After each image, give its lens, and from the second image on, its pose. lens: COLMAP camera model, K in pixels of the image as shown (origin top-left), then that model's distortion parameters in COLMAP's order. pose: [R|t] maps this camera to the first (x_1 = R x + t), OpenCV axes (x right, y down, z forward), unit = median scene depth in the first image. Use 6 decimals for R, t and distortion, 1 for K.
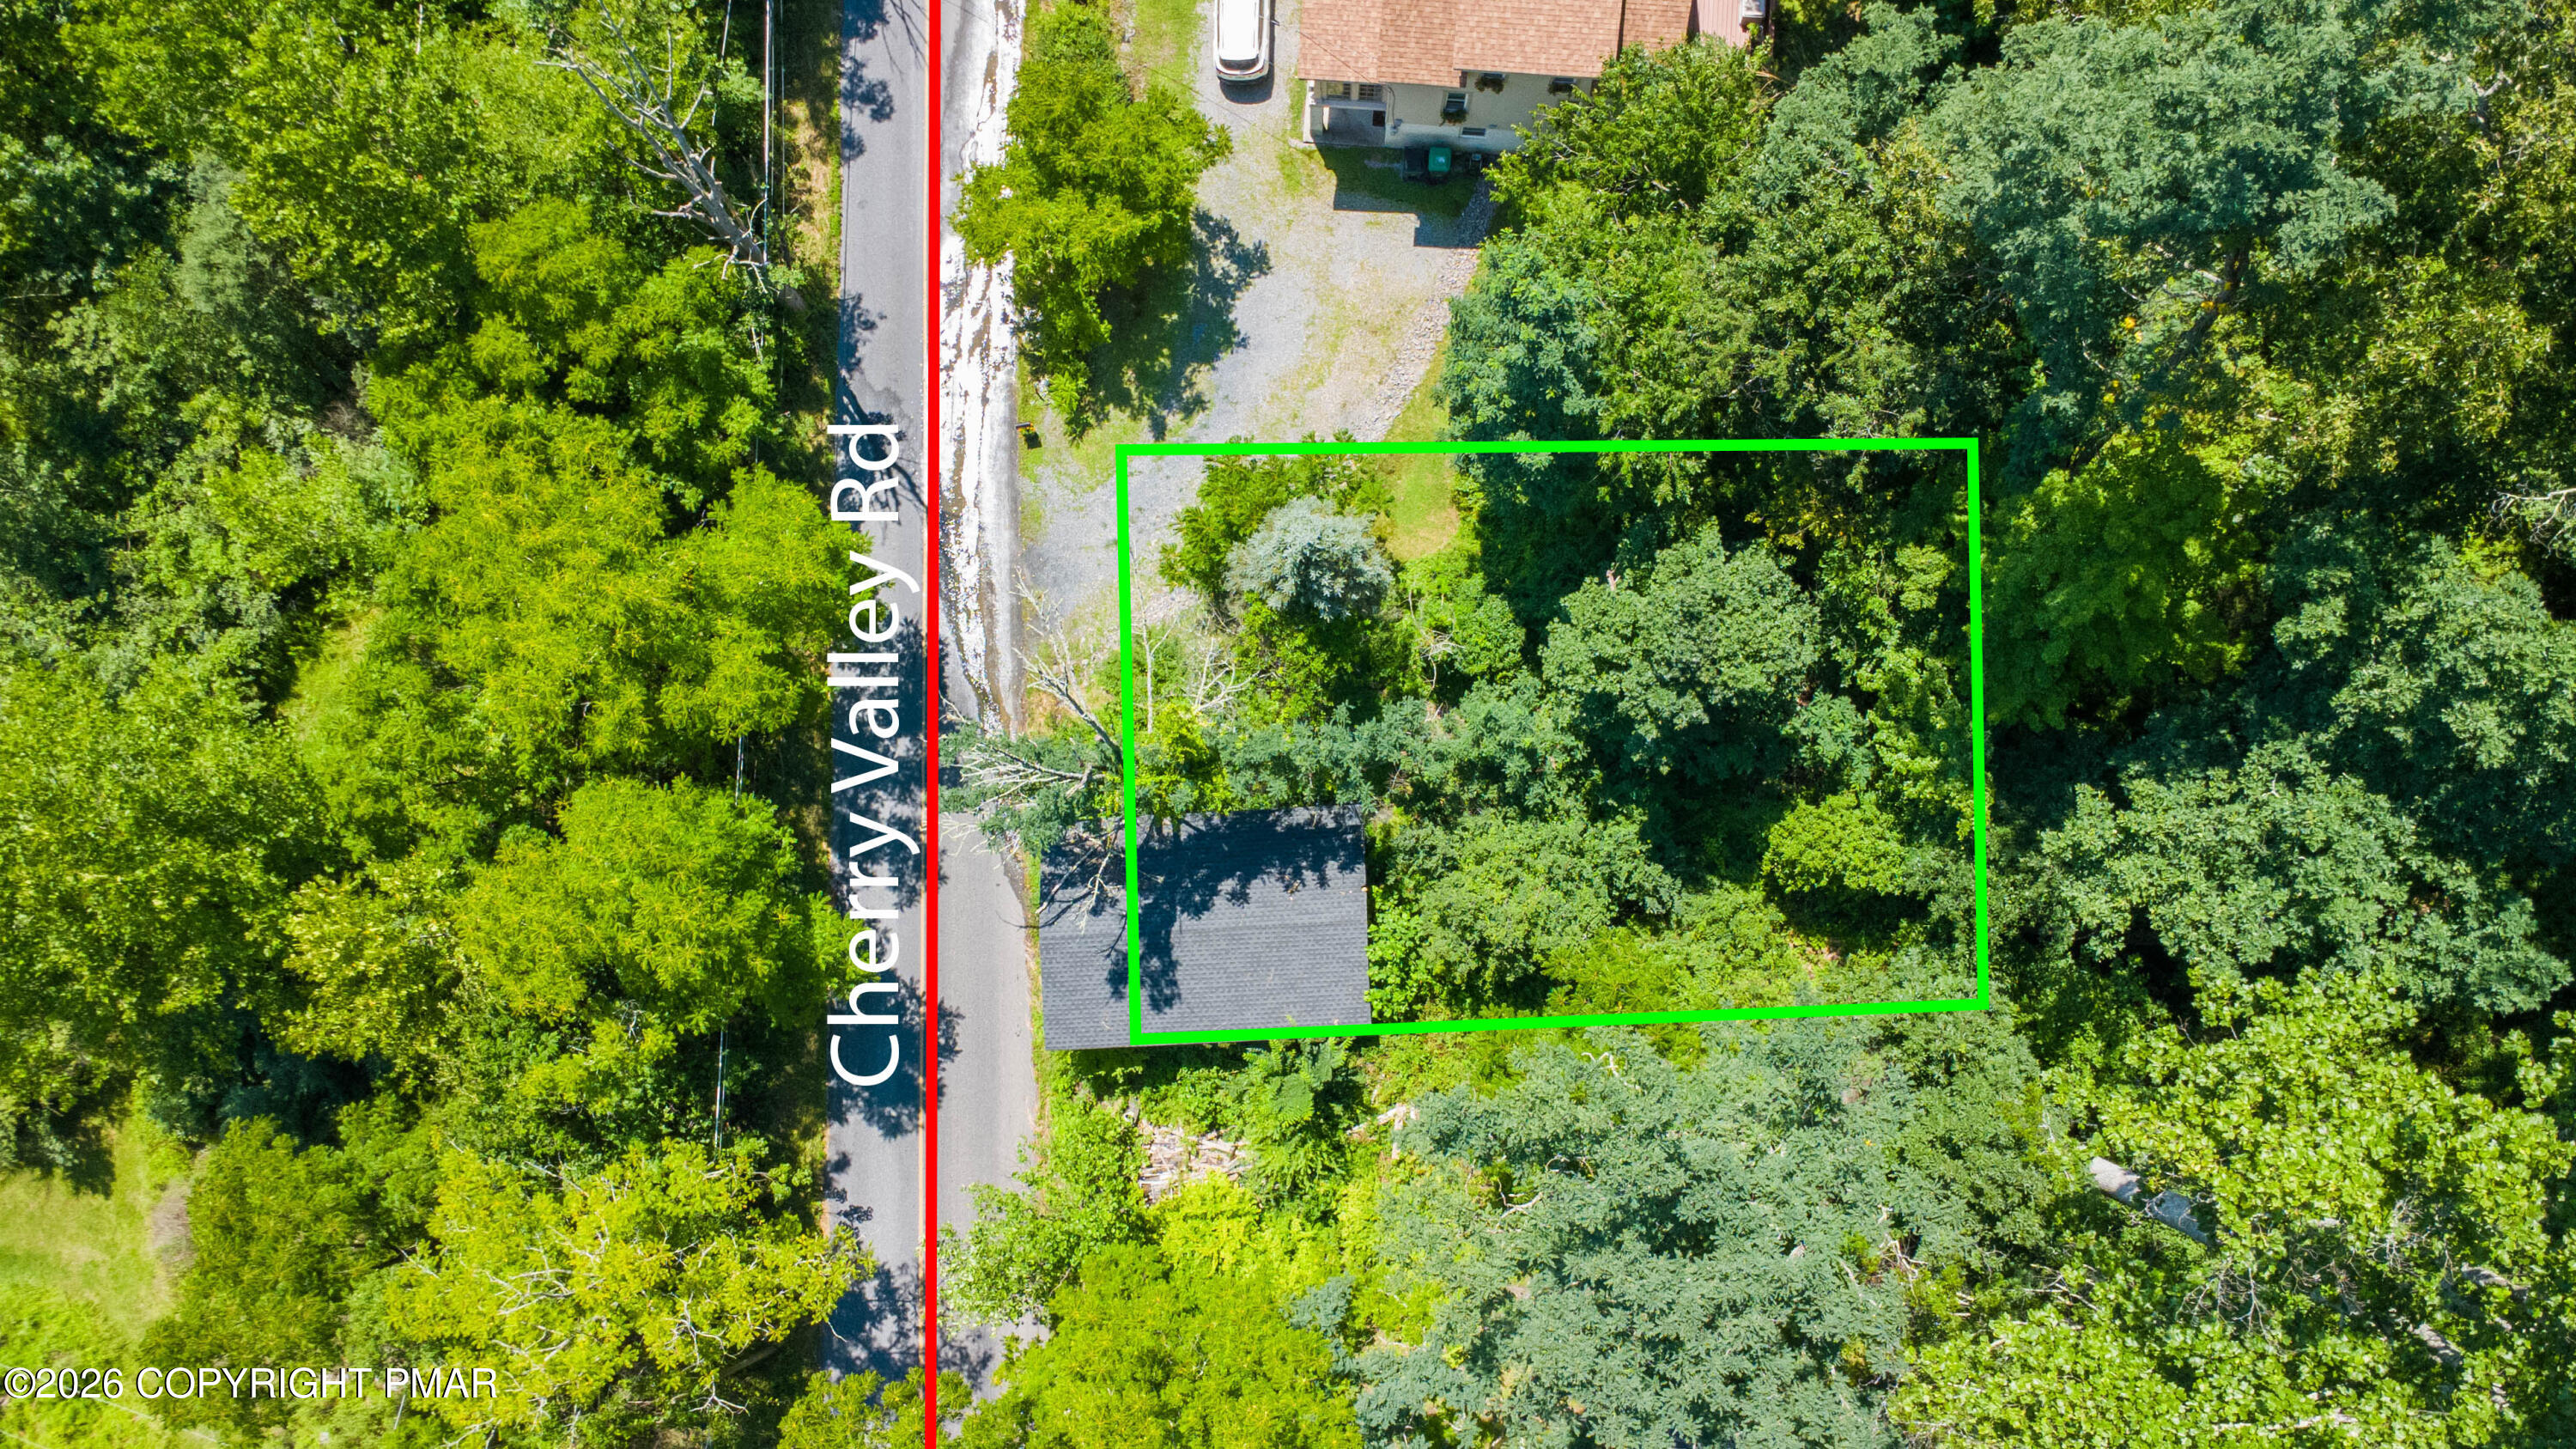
lens RADIAL K [[1859.1, 0, 1286.2], [0, 1859.1, 731.7], [0, 0, 1]] dist [-0.004017, 0.045863]
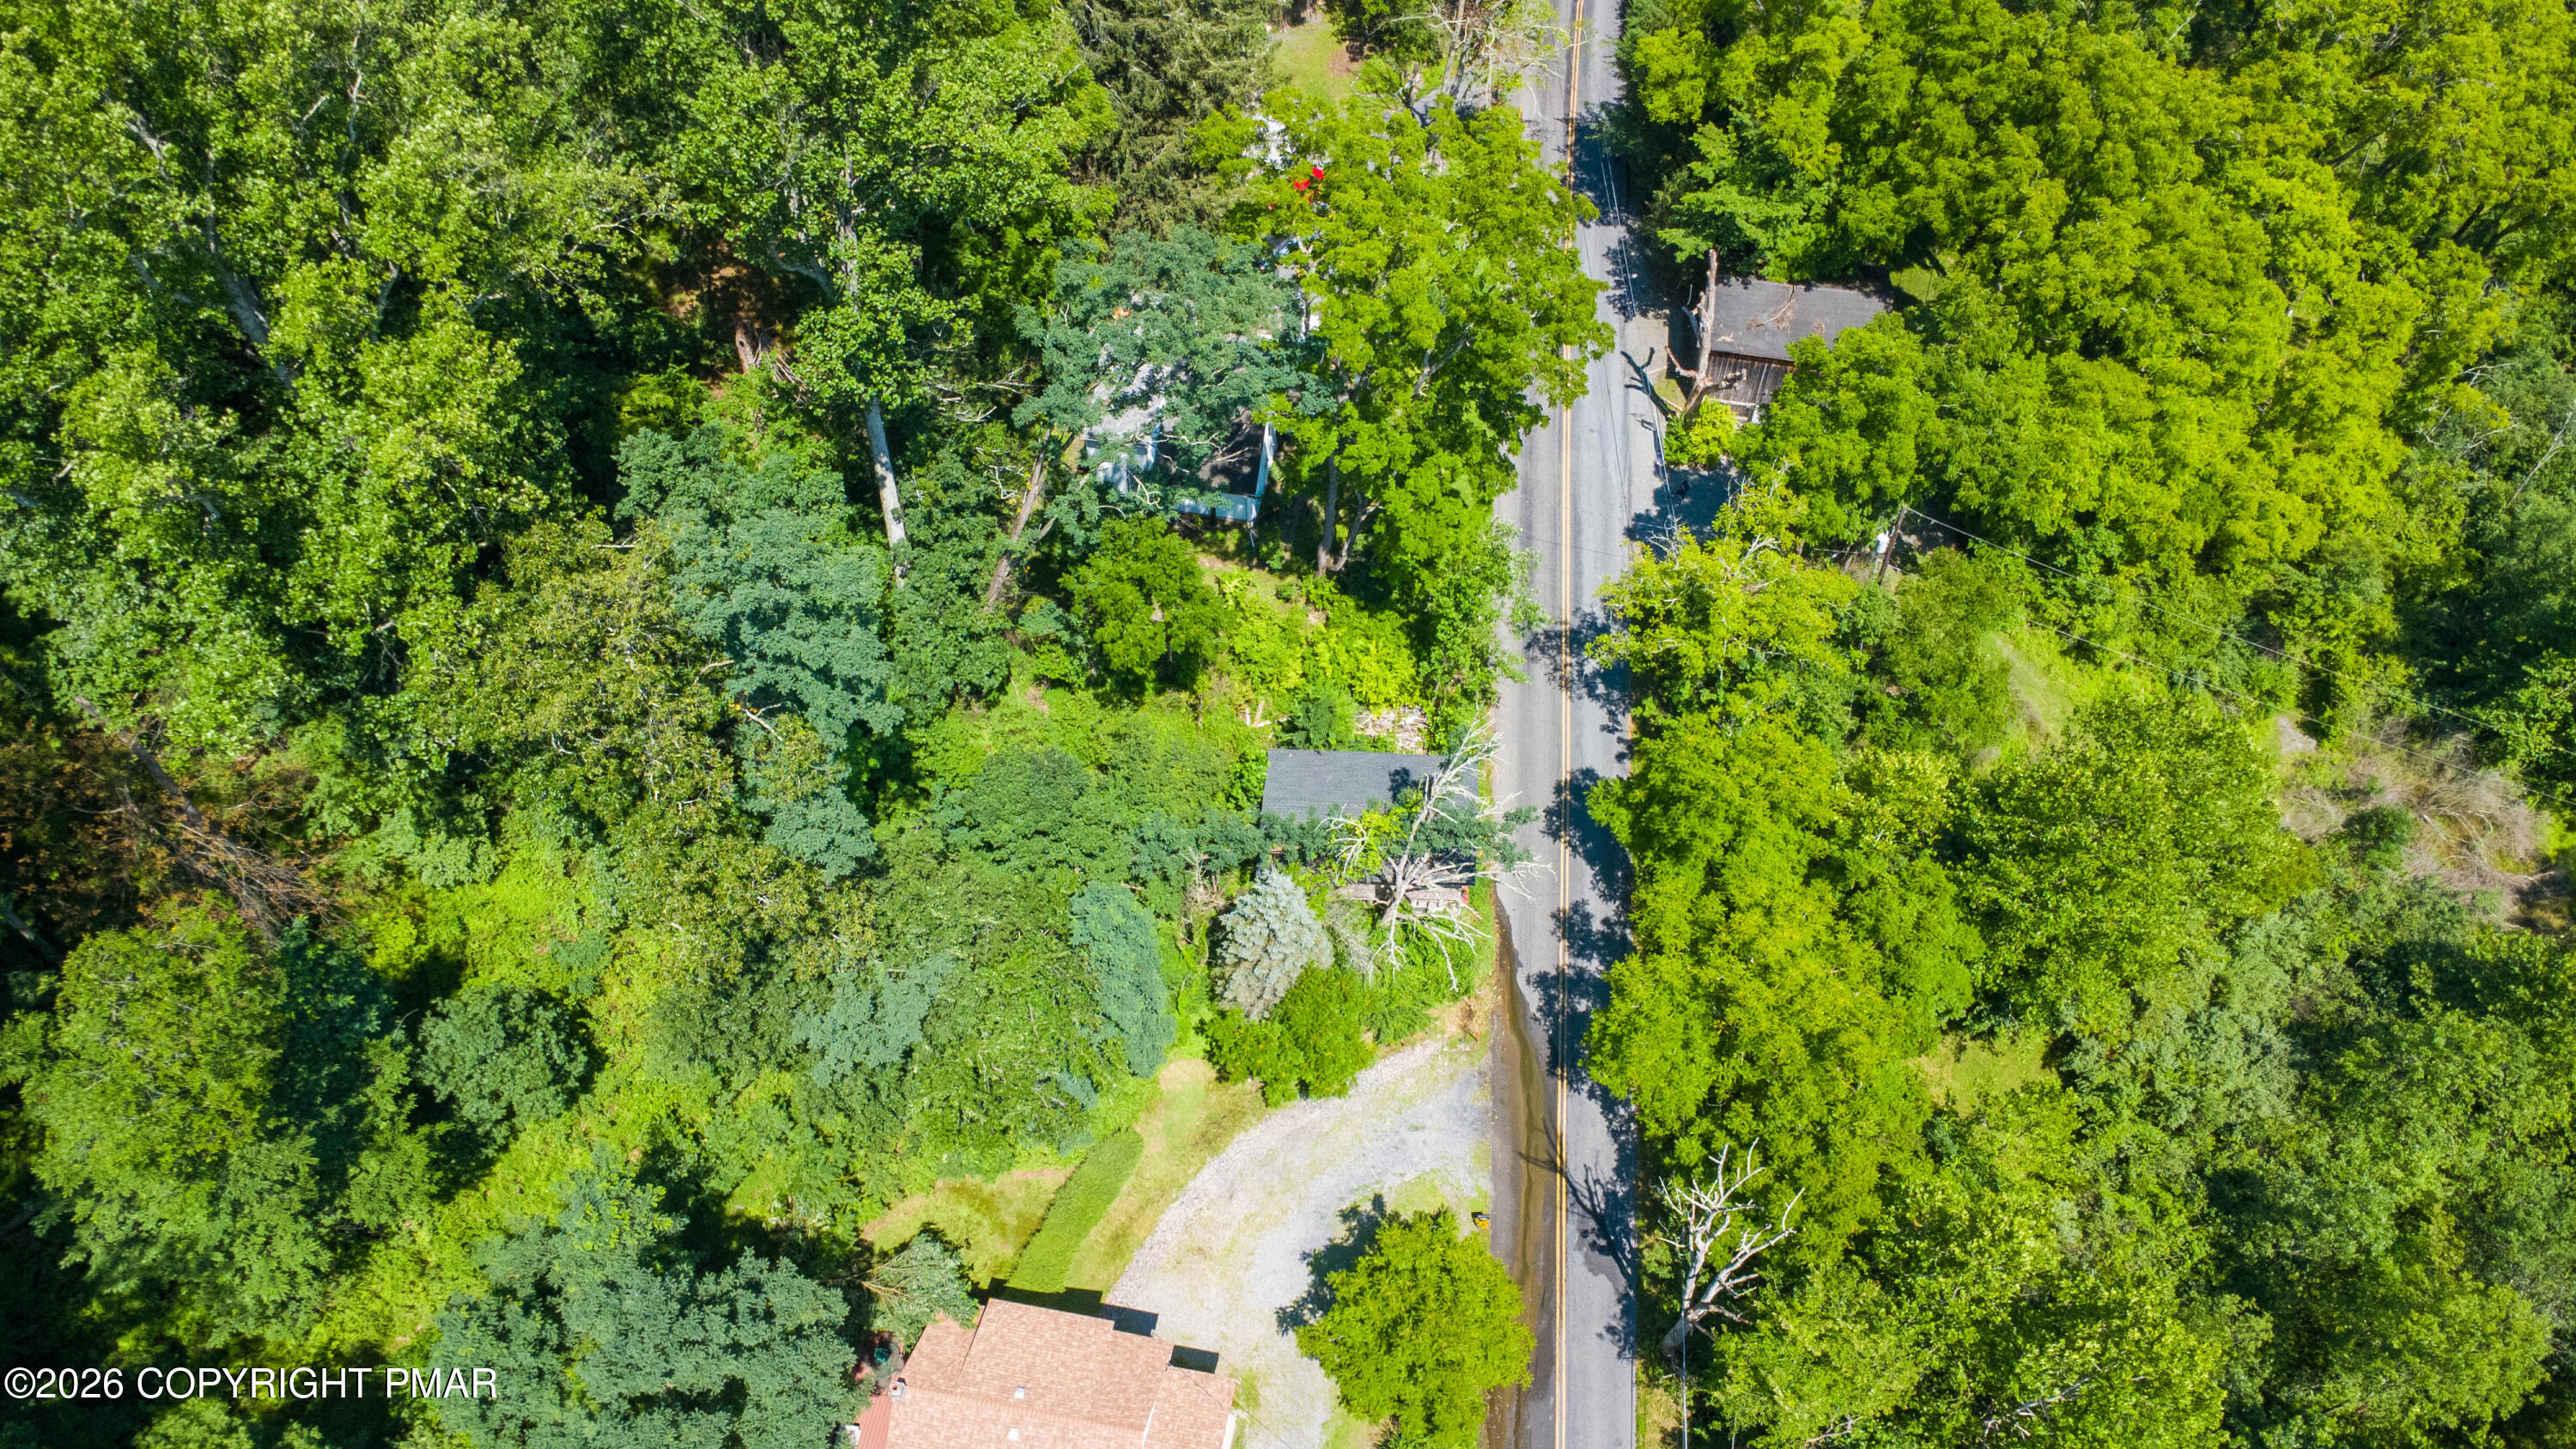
lens RADIAL K [[1802.1, 0, 1285.7], [0, 1802.1, 735.5], [0, 0, 1]] dist [0.022112, -0.019766]
pose [[-0.993948, -0.080089, 0.075186, -0.085356], [0.109592, -0.769904, 0.628679, -0.819430], [0.007535, 0.633114, 0.774022, -0.188417]]
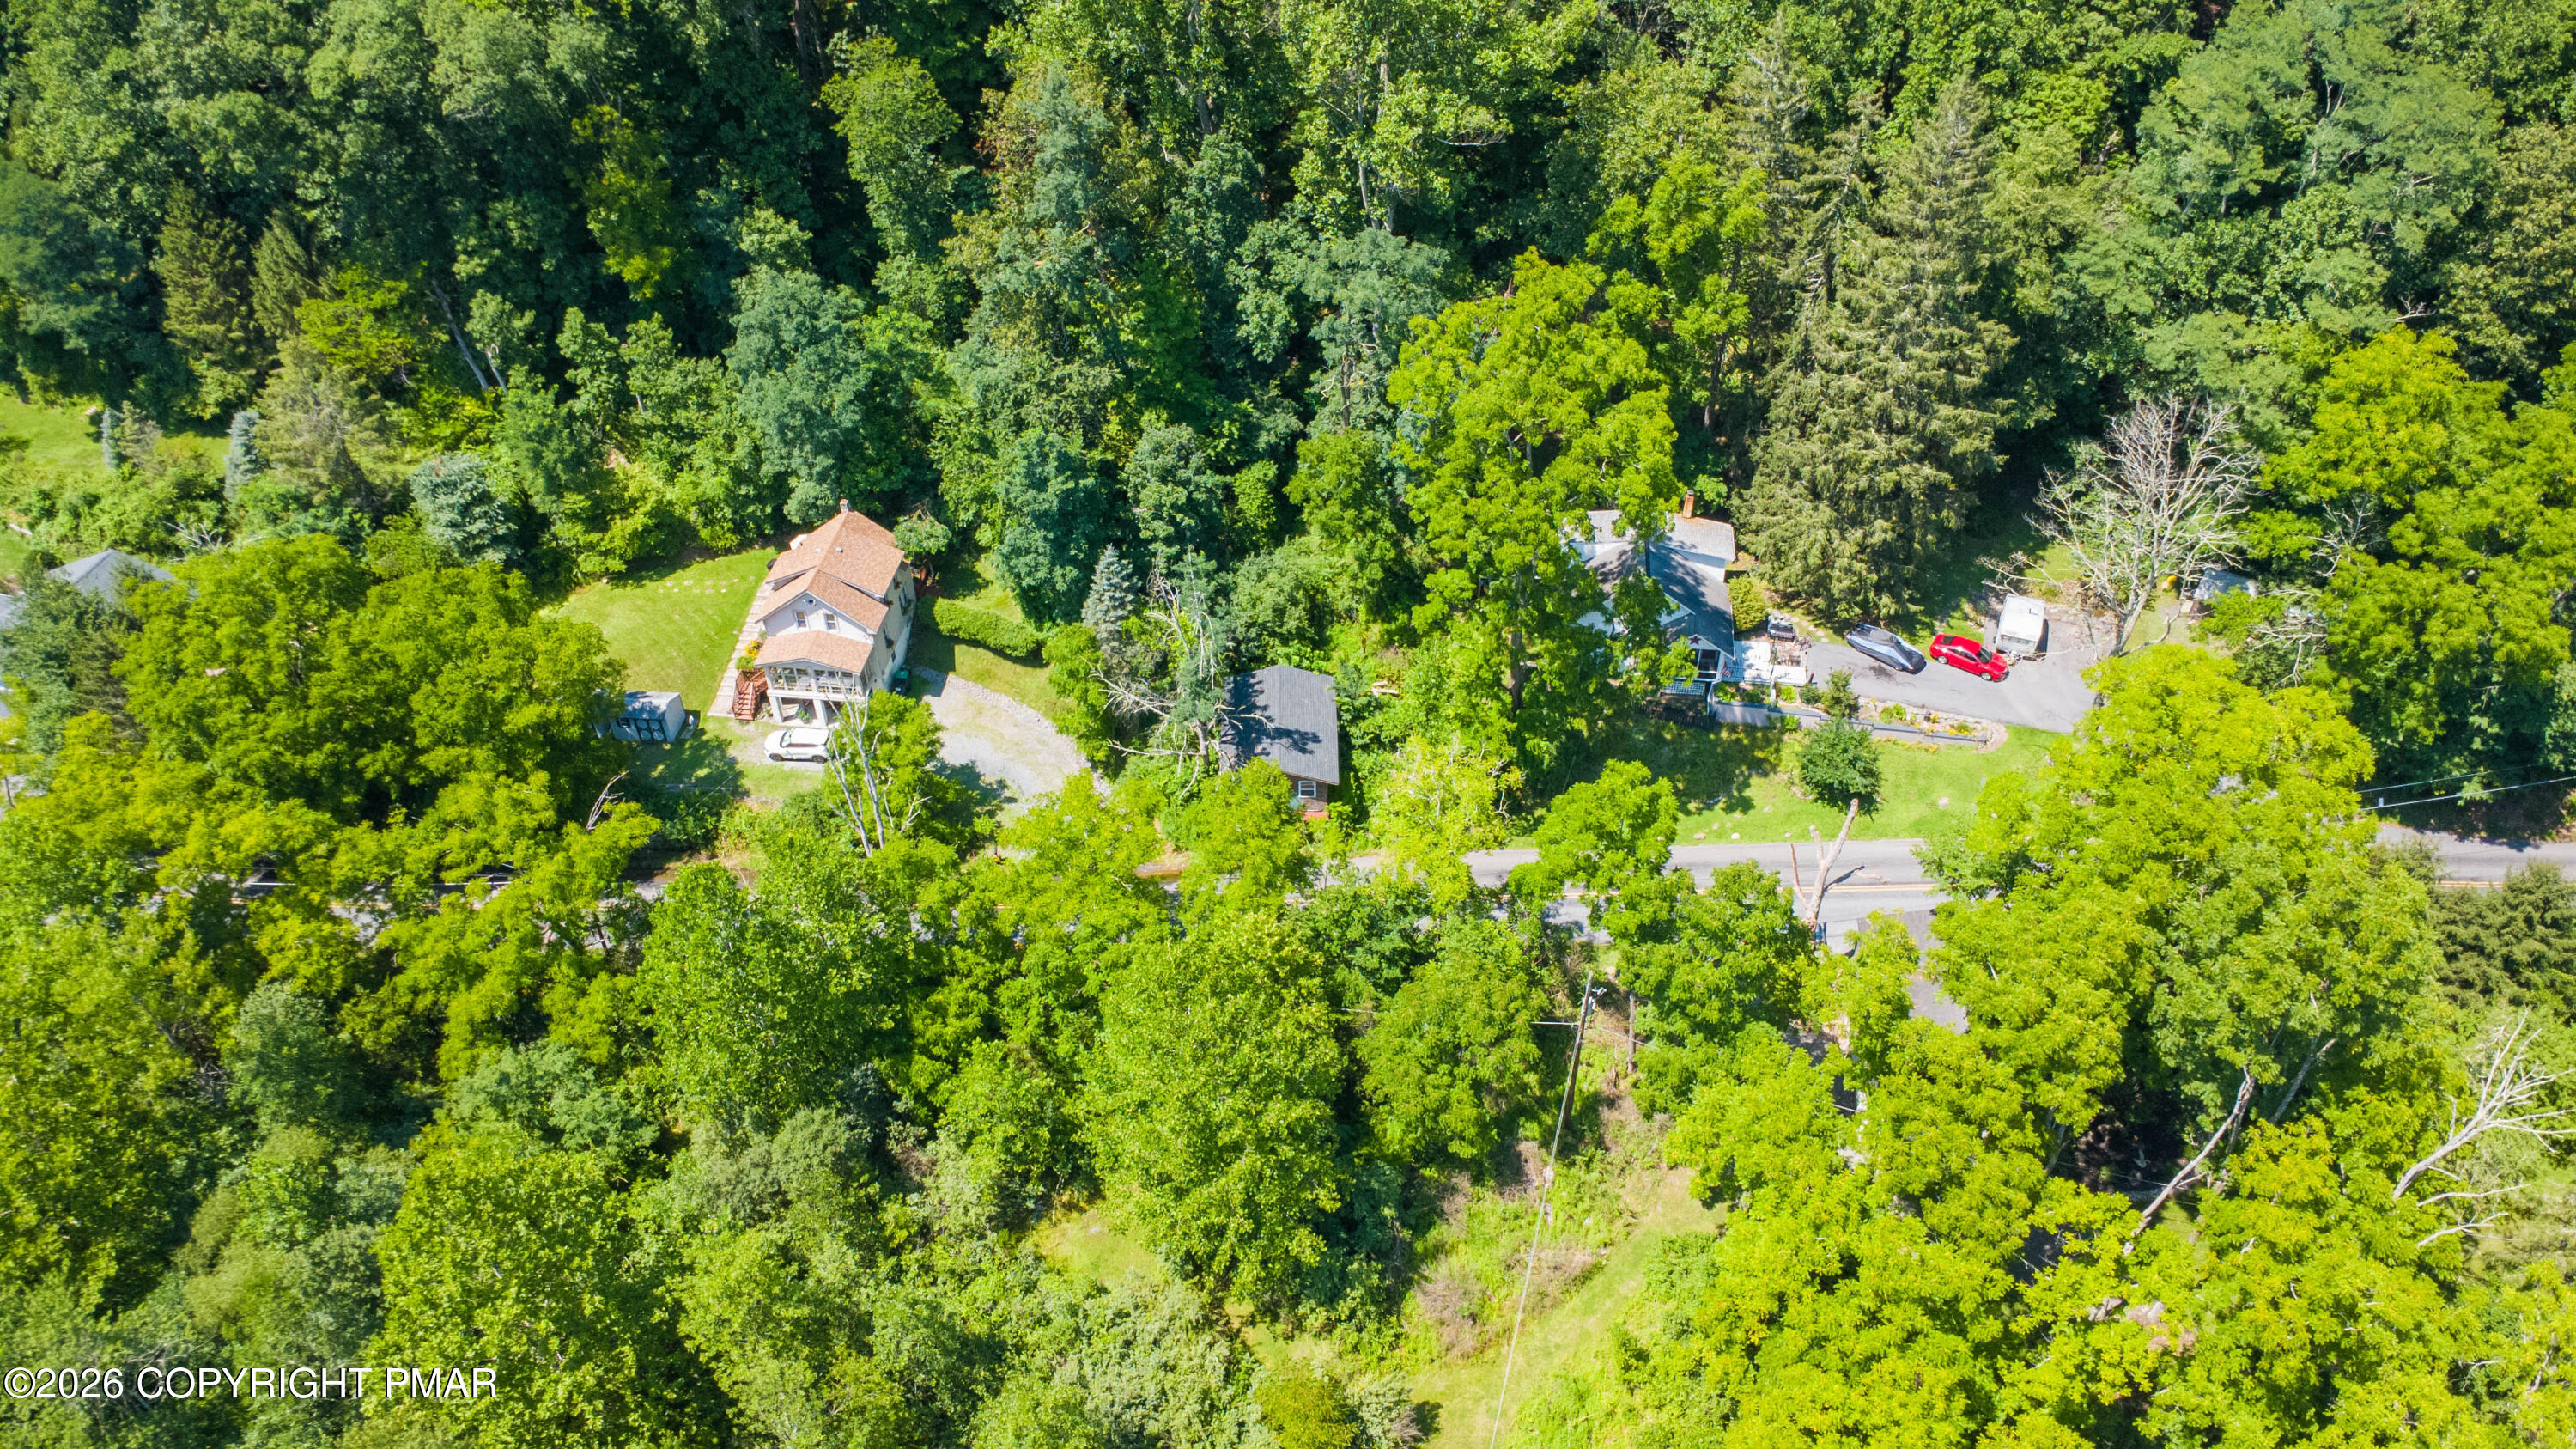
lens RADIAL K [[1802.1, 0, 1285.7], [0, 1802.1, 735.5], [0, 0, 1]] dist [0.022112, -0.019766]
pose [[0.050298, -0.647463, 0.760435, -1.599444], [0.996472, 0.083756, 0.005403, 0.108398], [-0.067189, 0.757480, 0.649392, -0.261695]]
